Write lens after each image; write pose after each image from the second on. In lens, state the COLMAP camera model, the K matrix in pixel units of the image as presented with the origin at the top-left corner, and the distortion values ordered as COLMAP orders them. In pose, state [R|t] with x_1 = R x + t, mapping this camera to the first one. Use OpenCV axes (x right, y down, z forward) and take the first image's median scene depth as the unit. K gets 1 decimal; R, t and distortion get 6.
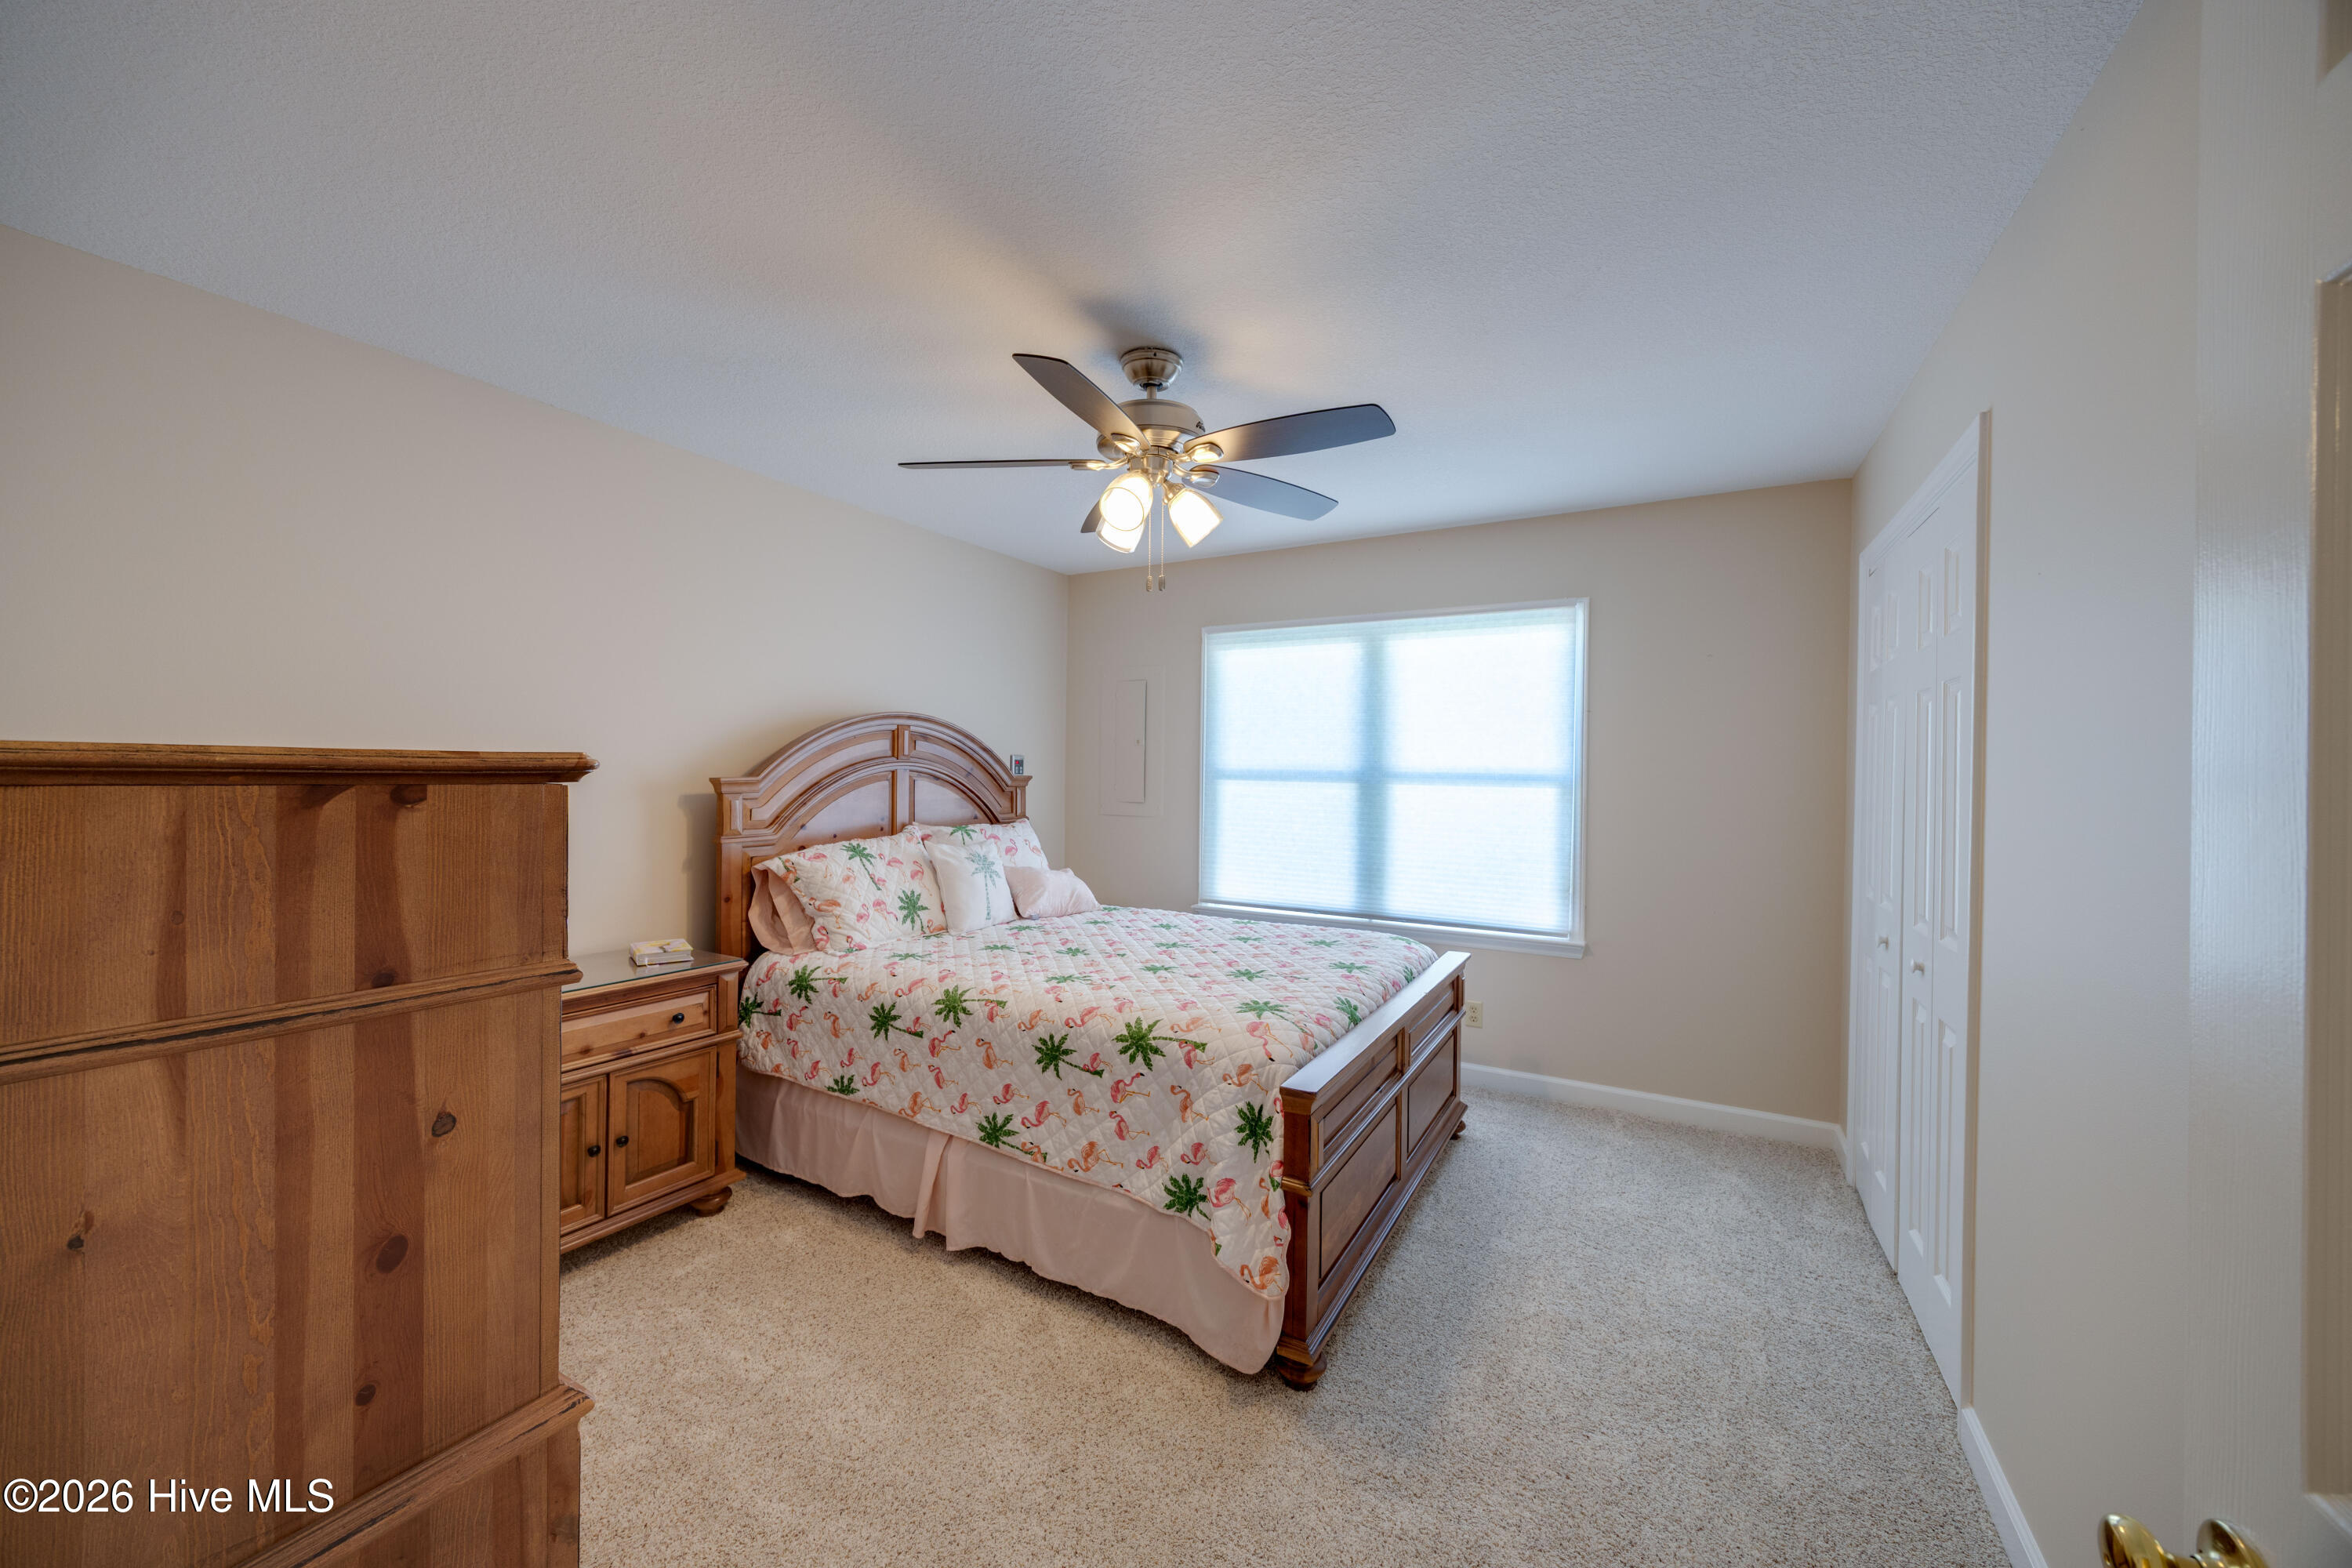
lens RADIAL K [[890.2, 0, 1175.3], [0, 890.2, 779.1], [0, 0, 1]] dist [-0.004654, 0.000526]
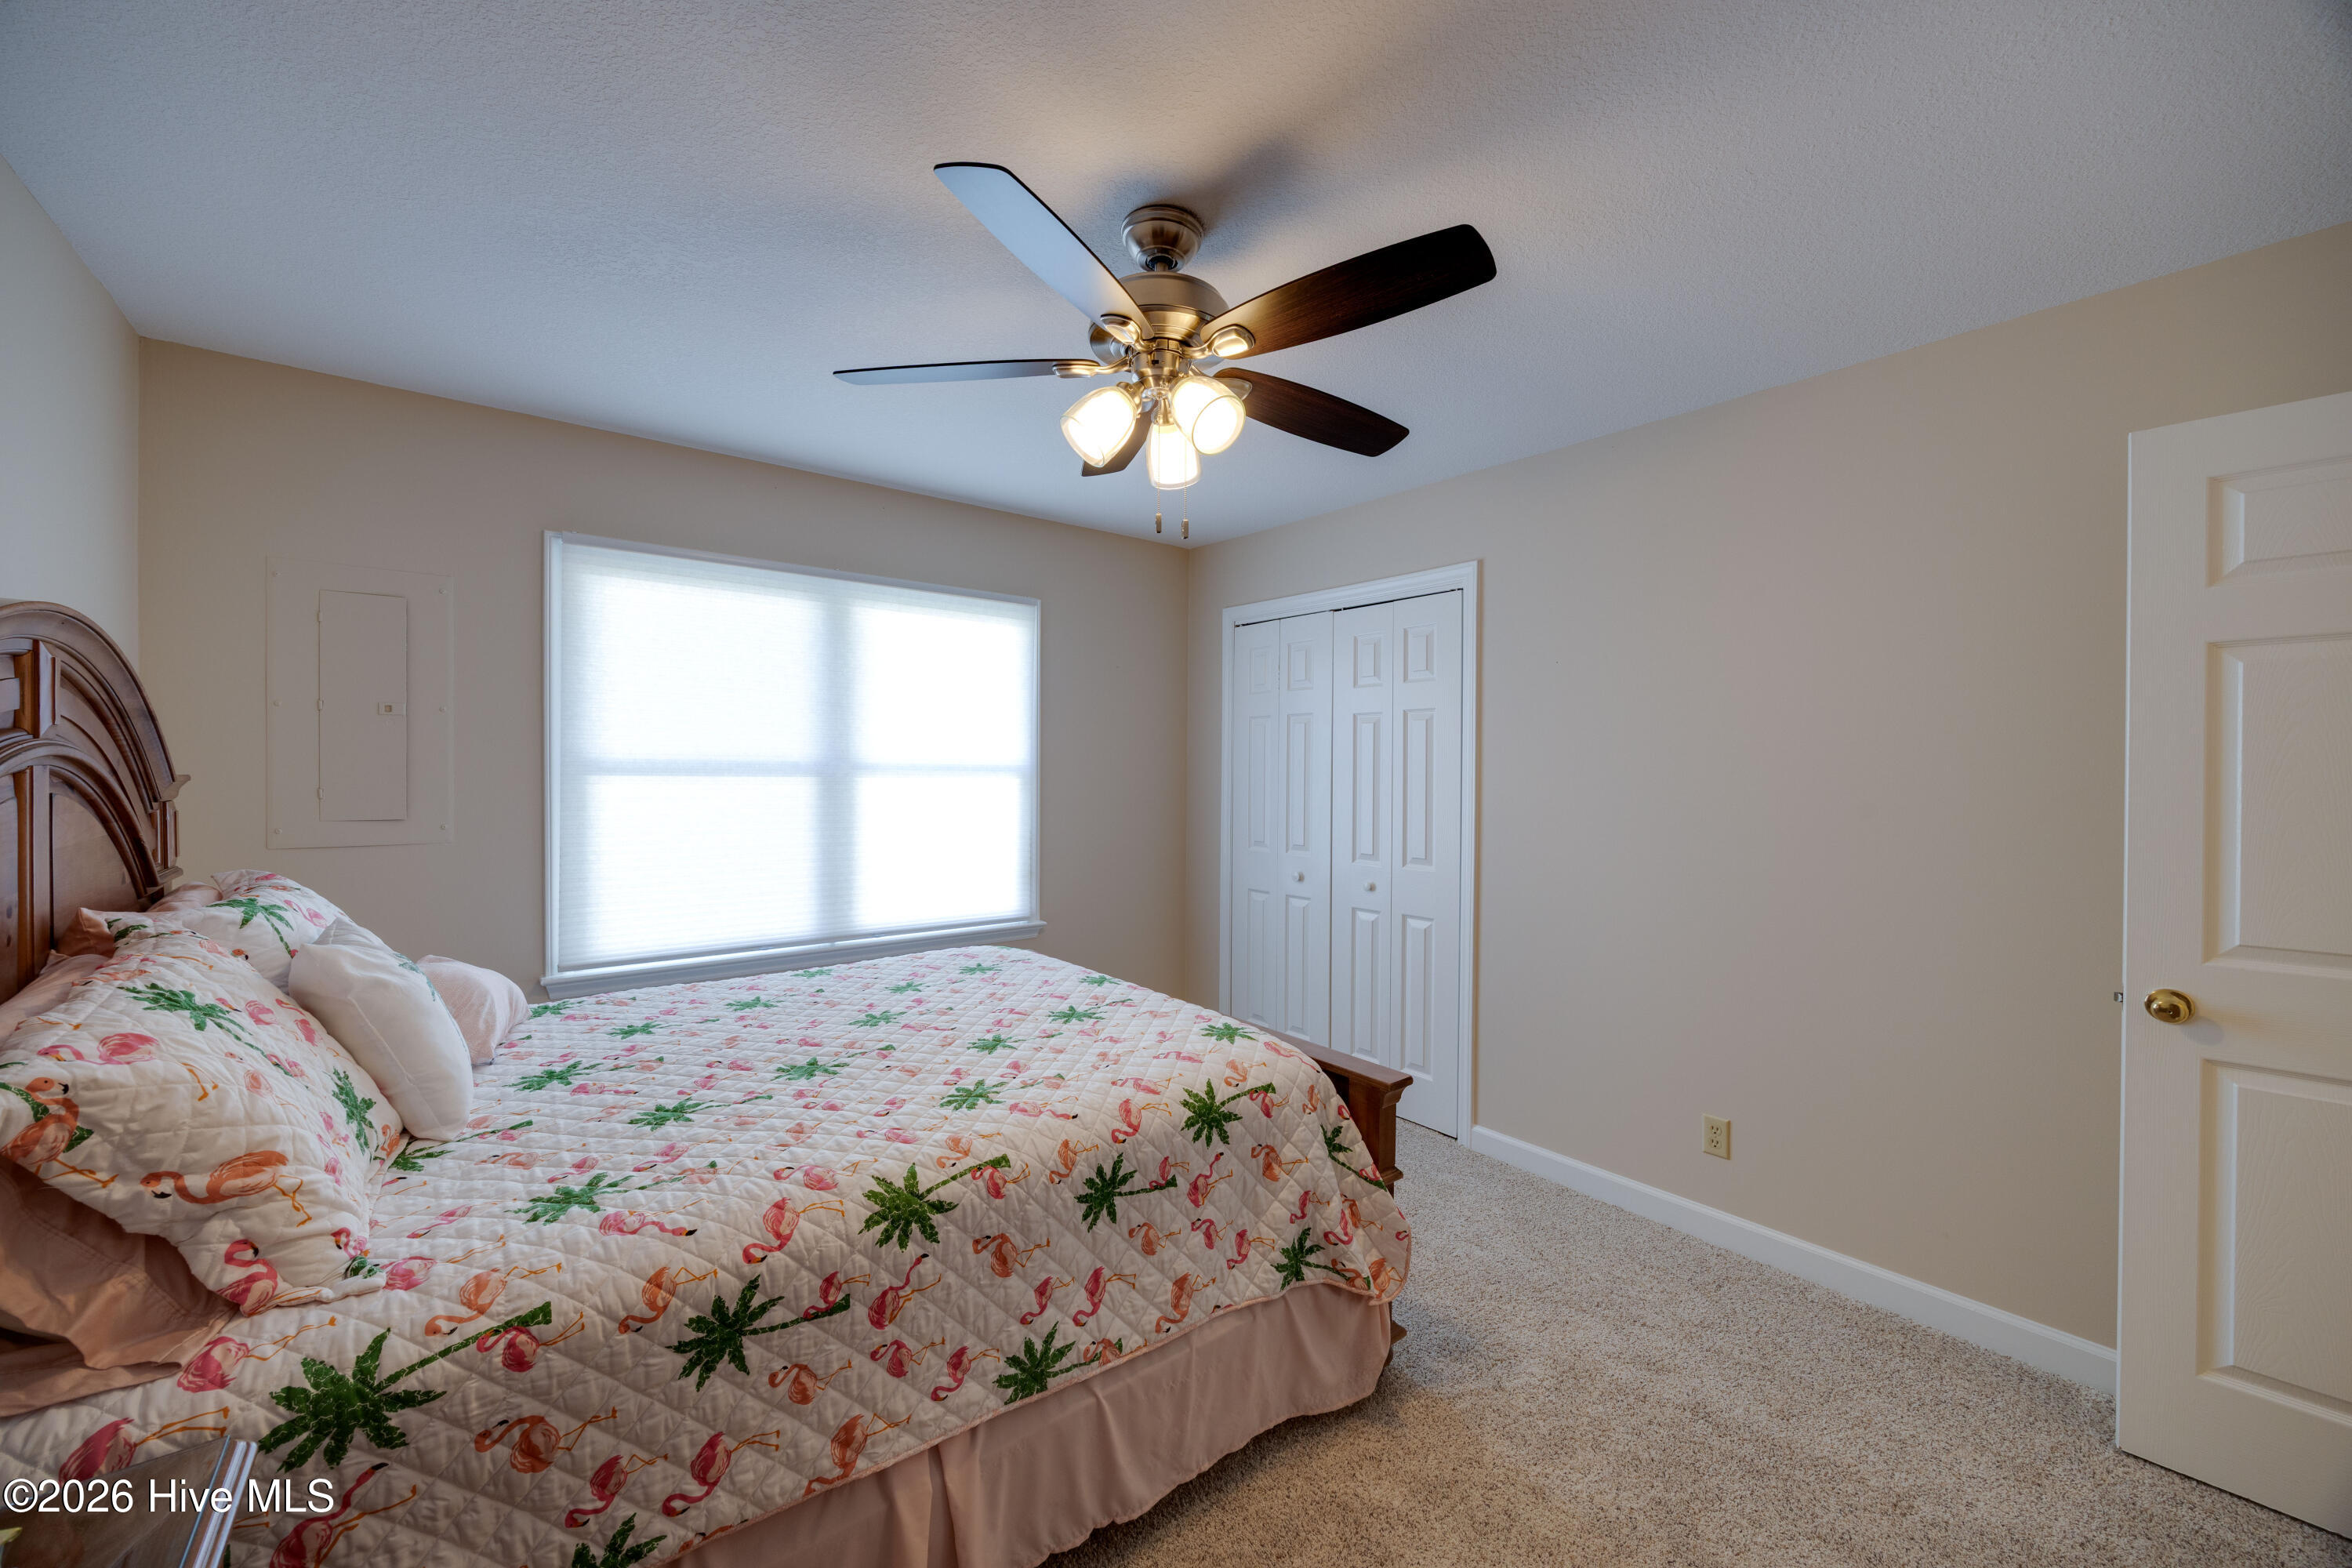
lens RADIAL K [[890.2, 0, 1183.7], [0, 890.2, 777.1], [0, 0, 1]] dist [-0.004654, 0.000526]
pose [[0.360184, -0.018621, 0.932695, -0.691479], [0.003125, 0.999819, 0.018754, -0.016338], [-0.932876, -0.003840, 0.360177, 0.661130]]
